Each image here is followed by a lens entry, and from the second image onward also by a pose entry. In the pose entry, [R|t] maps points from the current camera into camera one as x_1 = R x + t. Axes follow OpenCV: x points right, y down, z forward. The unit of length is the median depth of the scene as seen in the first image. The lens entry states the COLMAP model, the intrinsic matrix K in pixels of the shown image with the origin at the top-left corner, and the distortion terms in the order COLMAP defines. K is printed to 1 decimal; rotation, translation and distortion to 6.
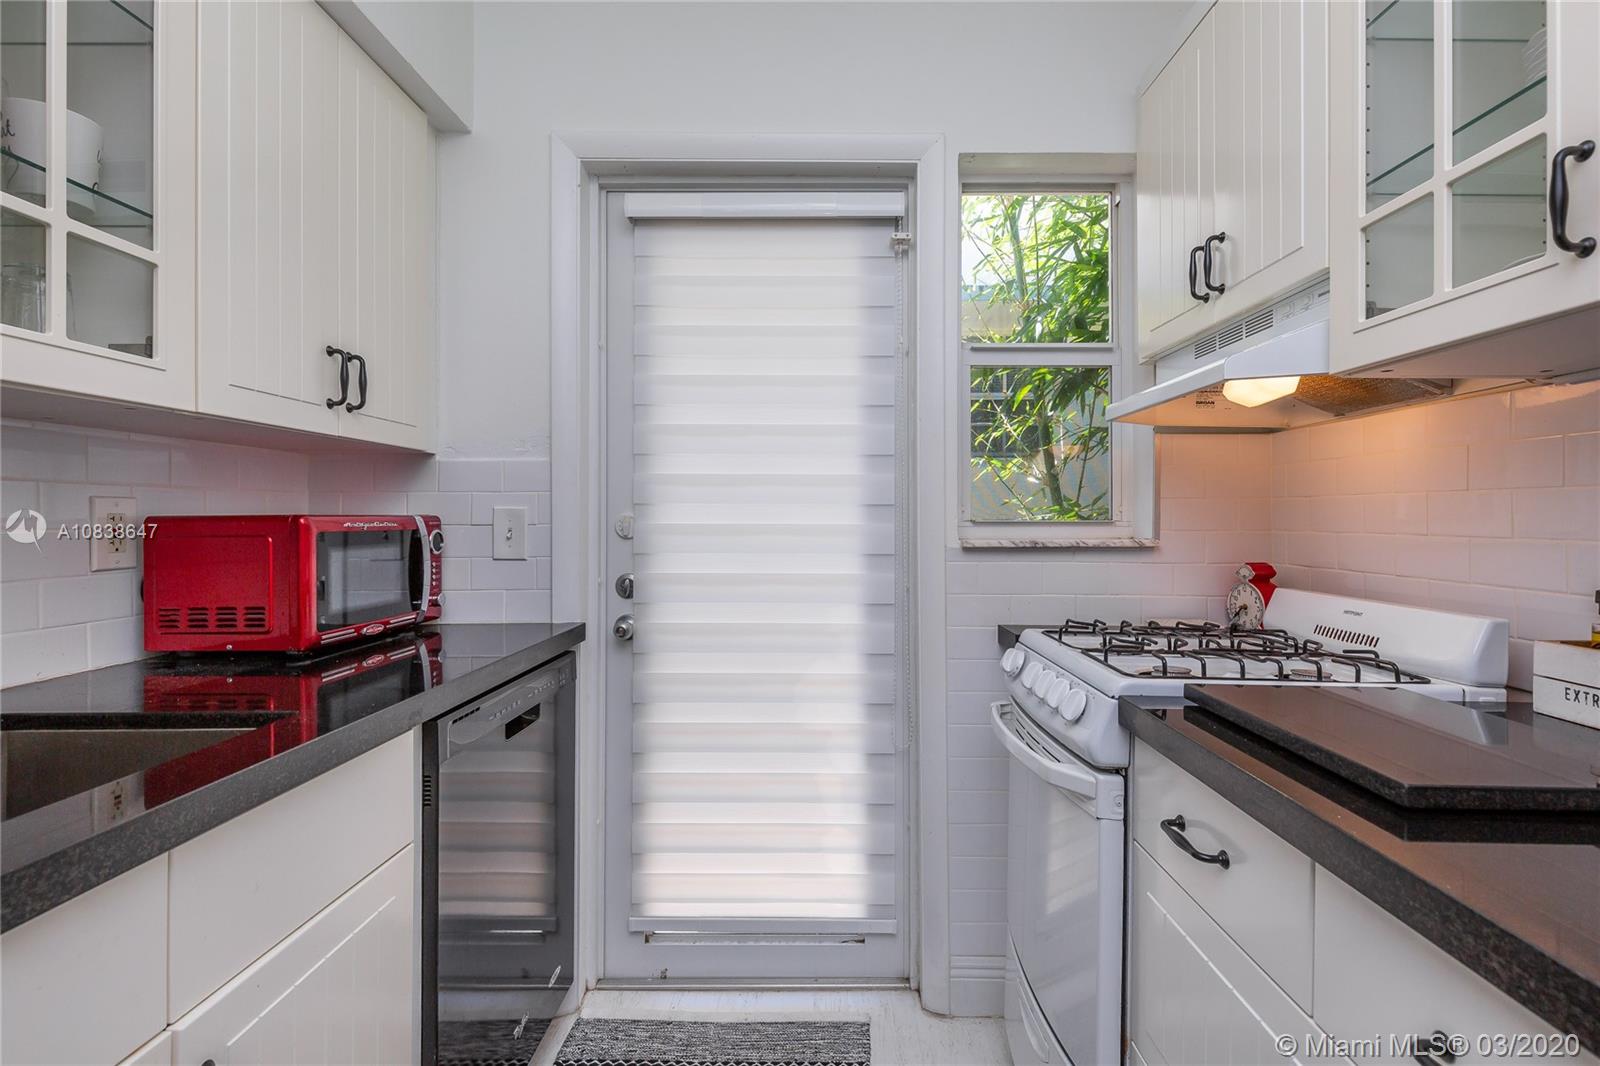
lens RADIAL K [[840.0, 0, 816.2], [0, 840.0, 510.0], [0, 0, 1]] dist [0.001862, -0.000338]
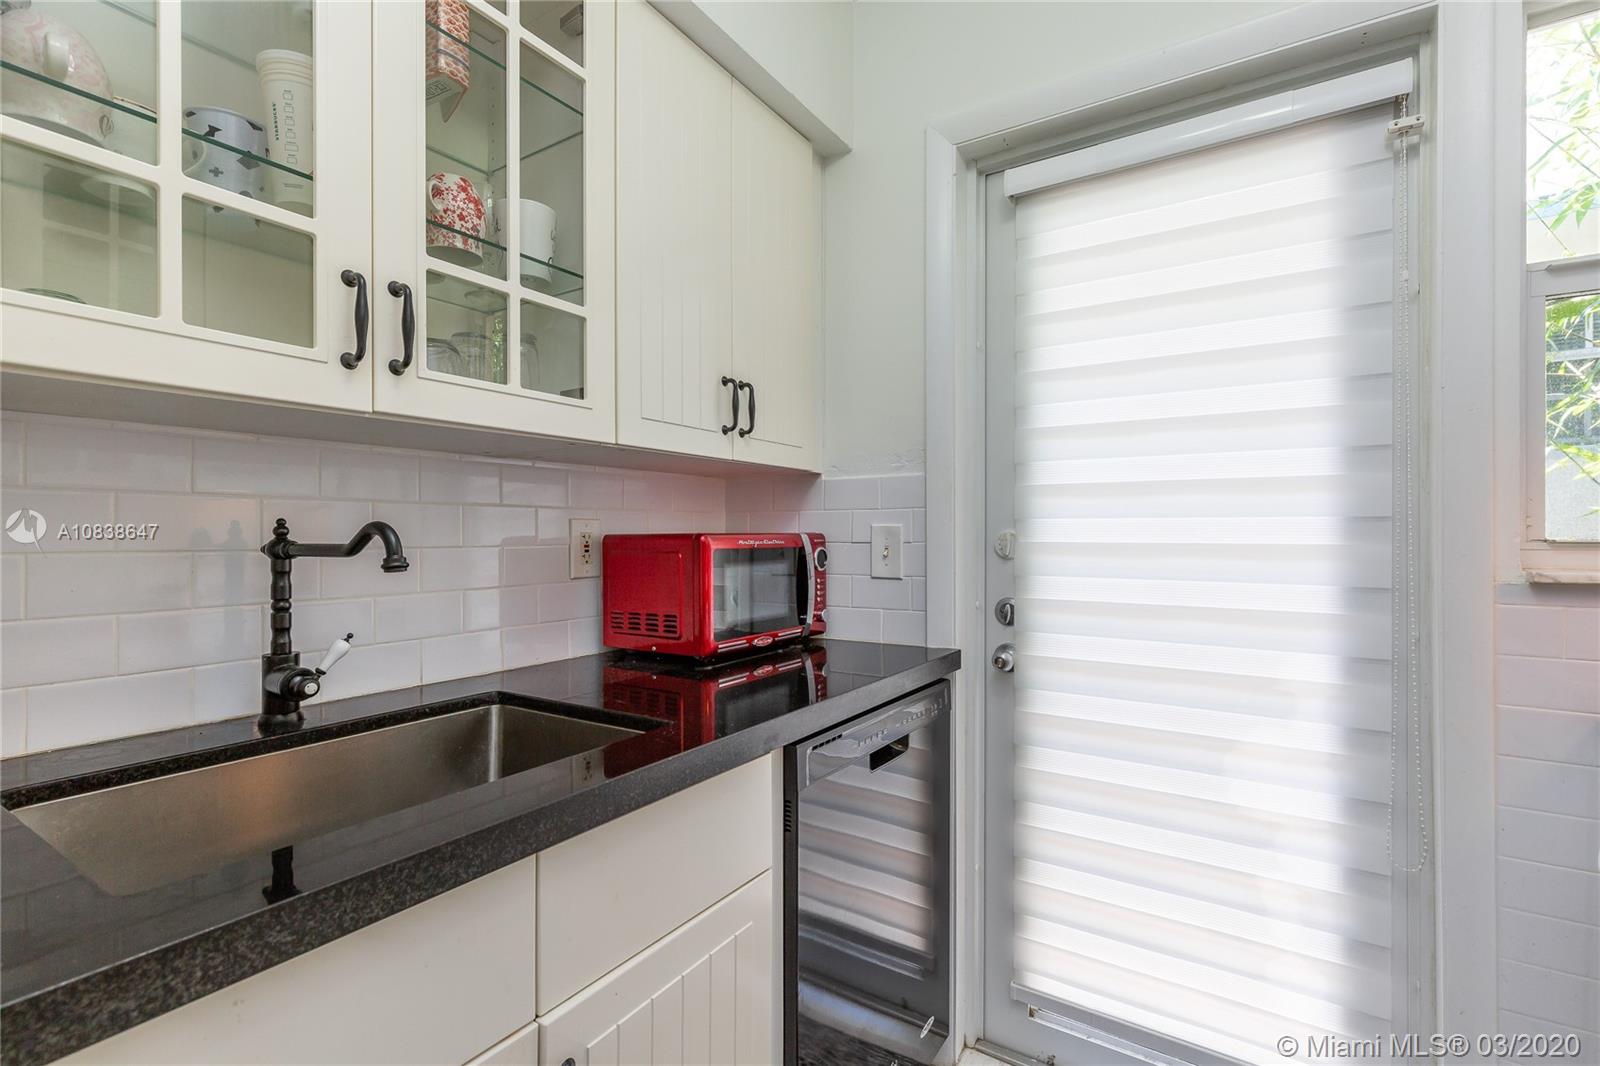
lens RADIAL K [[821.2, 0, 739.1], [0, 821.2, 535.6], [0, 0, 1]] dist [0.001578, -0.000811]
pose [[0.846734, -0.000975, -0.532015, -0.002185], [0.006797, 0.999937, 0.008986, -0.000402], [0.531973, -0.011225, 0.846687, 0.113911]]
